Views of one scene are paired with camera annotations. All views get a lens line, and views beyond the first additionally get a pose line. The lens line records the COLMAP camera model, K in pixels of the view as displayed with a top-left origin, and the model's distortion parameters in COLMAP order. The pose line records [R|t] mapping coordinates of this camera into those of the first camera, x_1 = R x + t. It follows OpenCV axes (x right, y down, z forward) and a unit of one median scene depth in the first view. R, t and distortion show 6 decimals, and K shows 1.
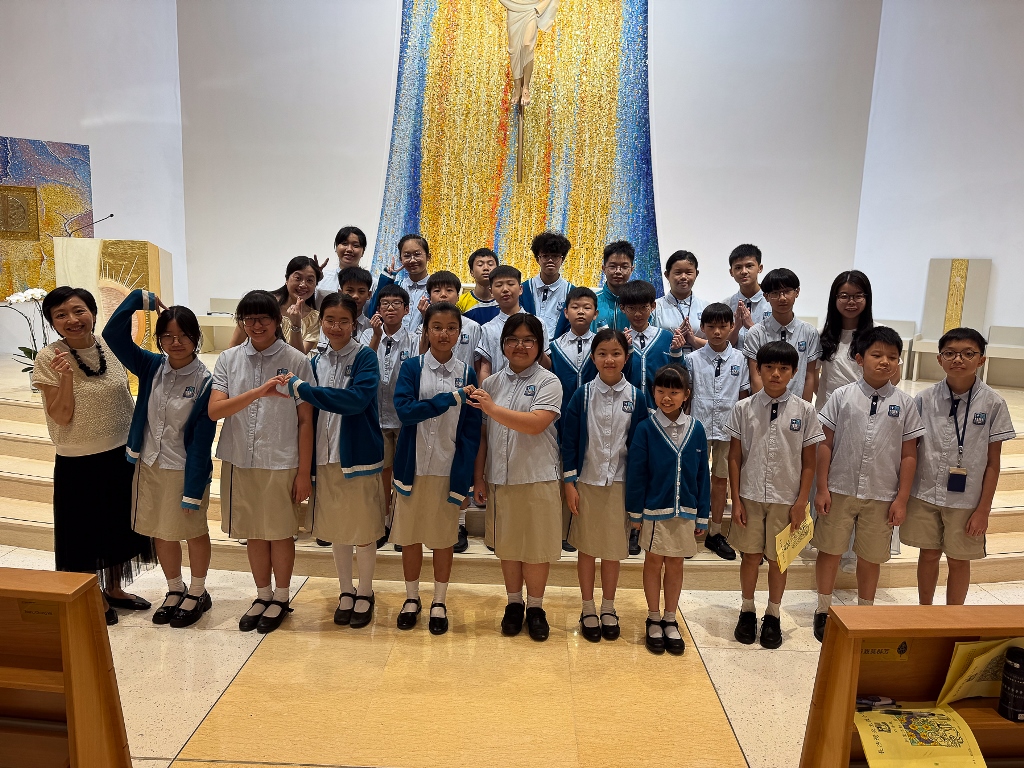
lens RADIAL K [[719.0, 0, 520.6], [0, 719.0, 385.4], [0, 0, 1]] dist [0.058854, -0.065277]
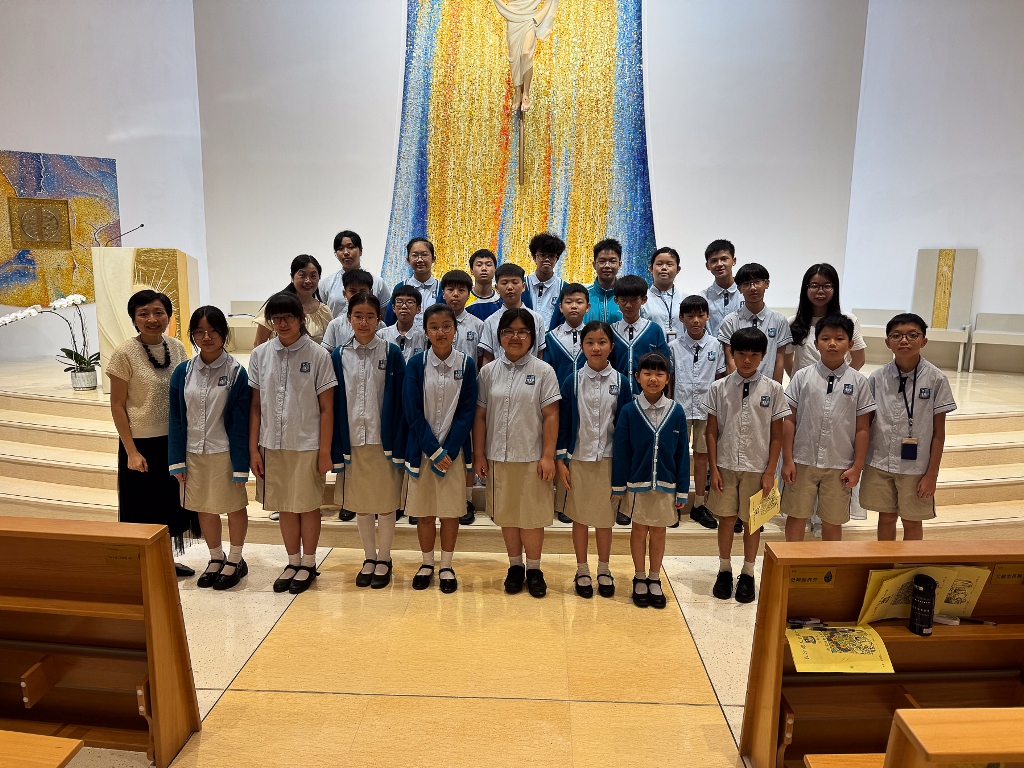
lens RADIAL K [[717.2, 0, 513.8], [0, 717.2, 387.4], [0, 0, 1]] dist [0.062610, -0.067707]
pose [[0.999581, -0.016115, -0.024037, 0.018918], [0.016260, 0.999851, 0.005859, 0.015698], [0.023939, -0.006247, 0.999694, -0.109916]]
